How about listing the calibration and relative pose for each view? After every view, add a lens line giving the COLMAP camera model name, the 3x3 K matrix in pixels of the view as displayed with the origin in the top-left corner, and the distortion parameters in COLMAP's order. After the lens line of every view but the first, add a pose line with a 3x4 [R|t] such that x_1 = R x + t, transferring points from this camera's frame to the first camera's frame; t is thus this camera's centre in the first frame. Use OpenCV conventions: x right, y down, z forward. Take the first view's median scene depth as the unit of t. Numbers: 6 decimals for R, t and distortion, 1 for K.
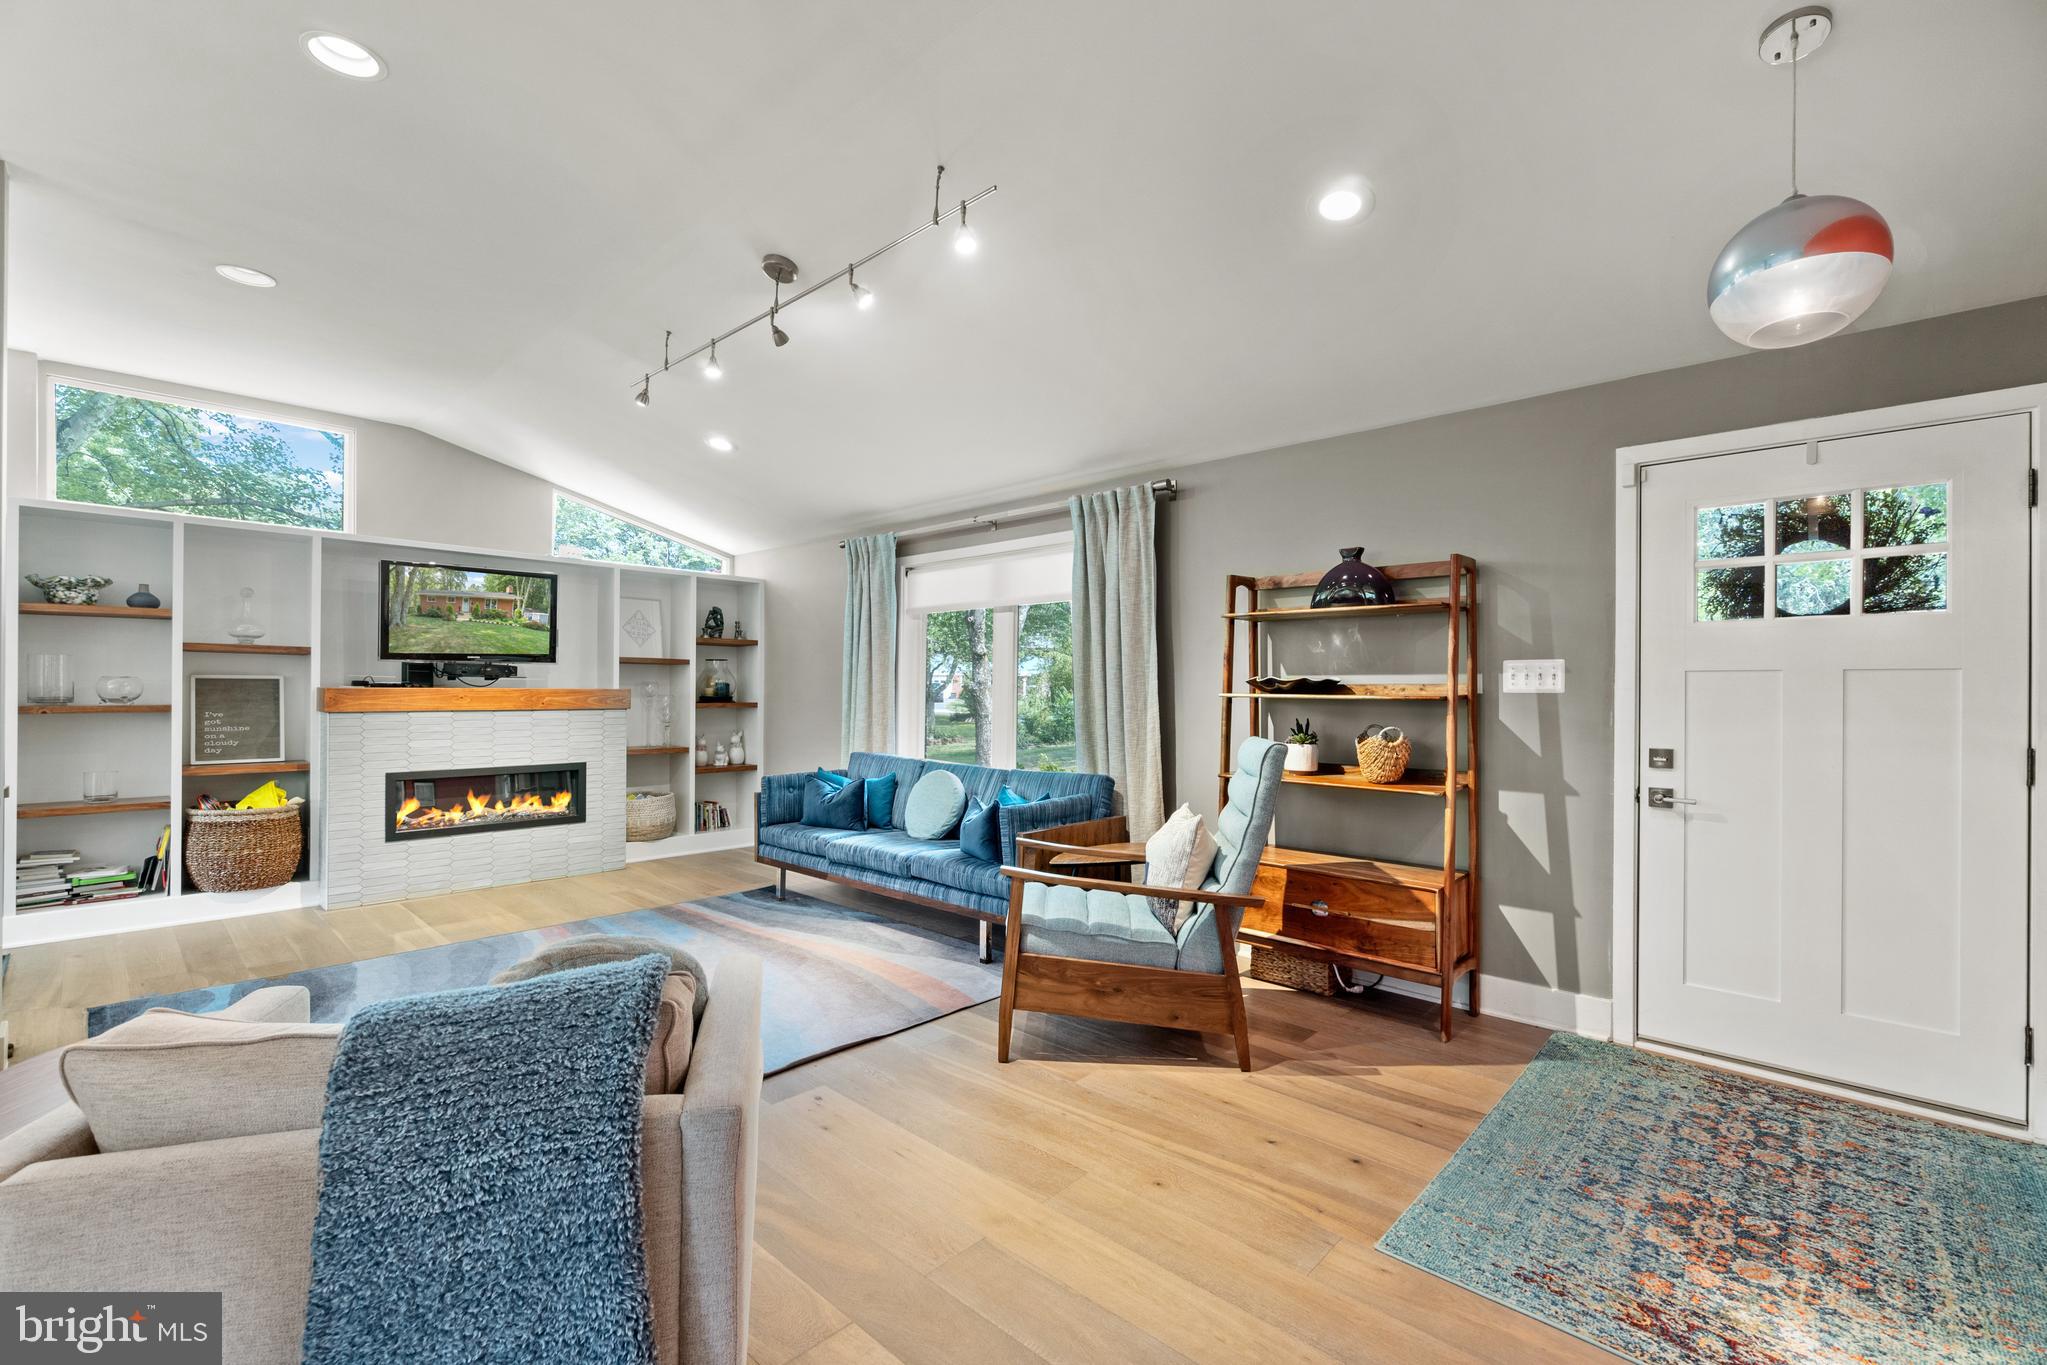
lens RADIAL K [[884.9, 0, 1014.6], [0, 884.9, 683.4], [0, 0, 1]] dist [-0.000330, 0.000103]
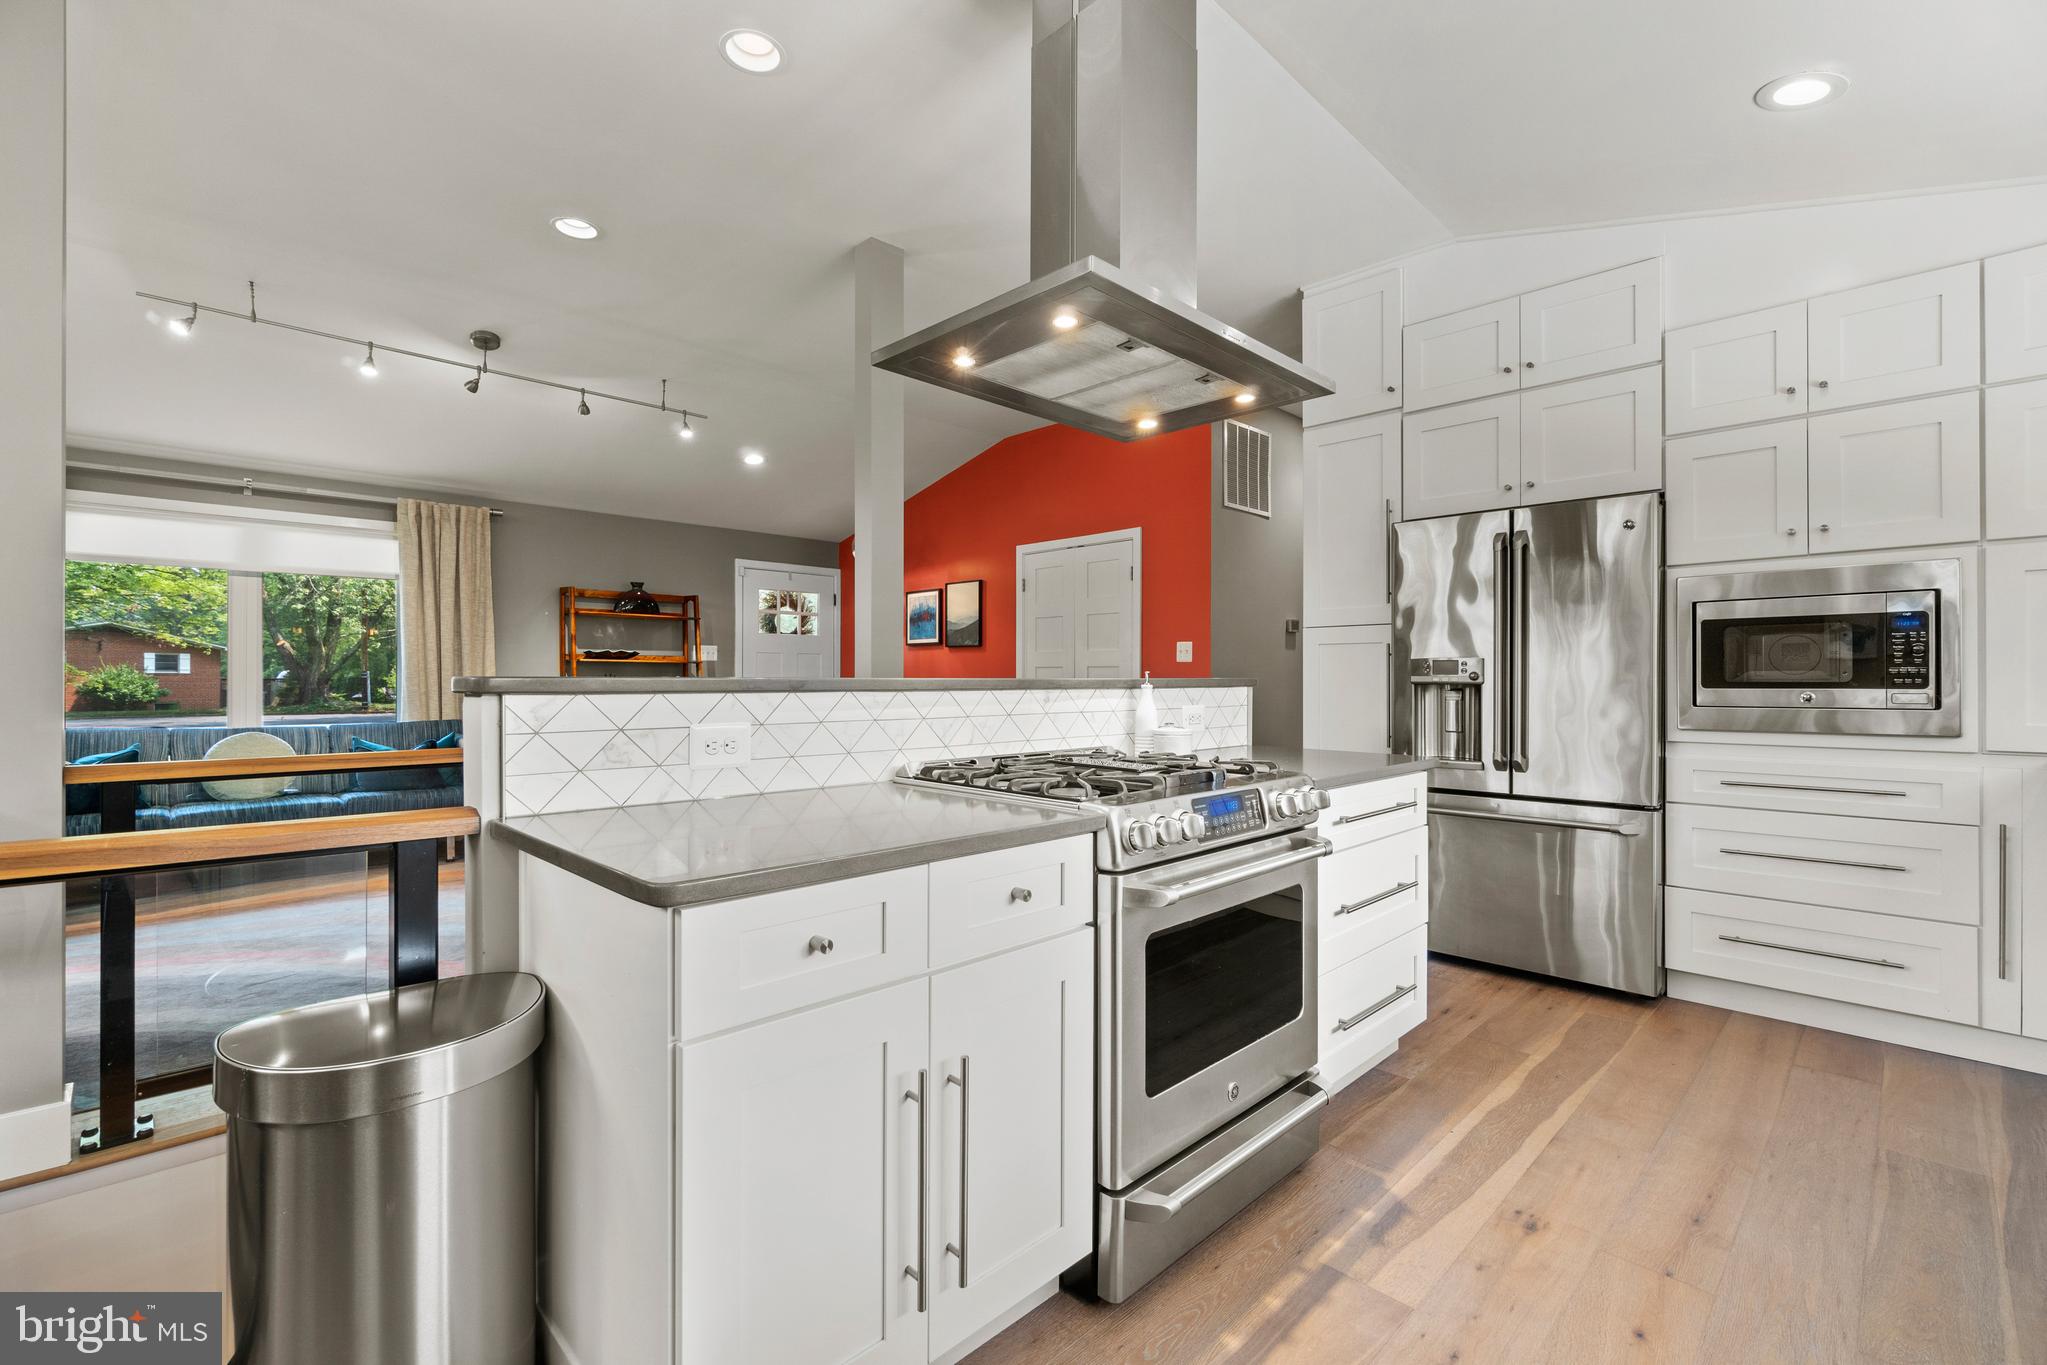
lens RADIAL K [[884.9, 0, 1014.6], [0, 884.9, 683.4], [0, 0, 1]] dist [-0.000330, 0.000103]
pose [[0.041716, -0.002163, 0.999127, -1.495581], [0.002503, 0.999995, 0.002061, 0.060878], [-0.999126, 0.002415, 0.041722, 0.150057]]
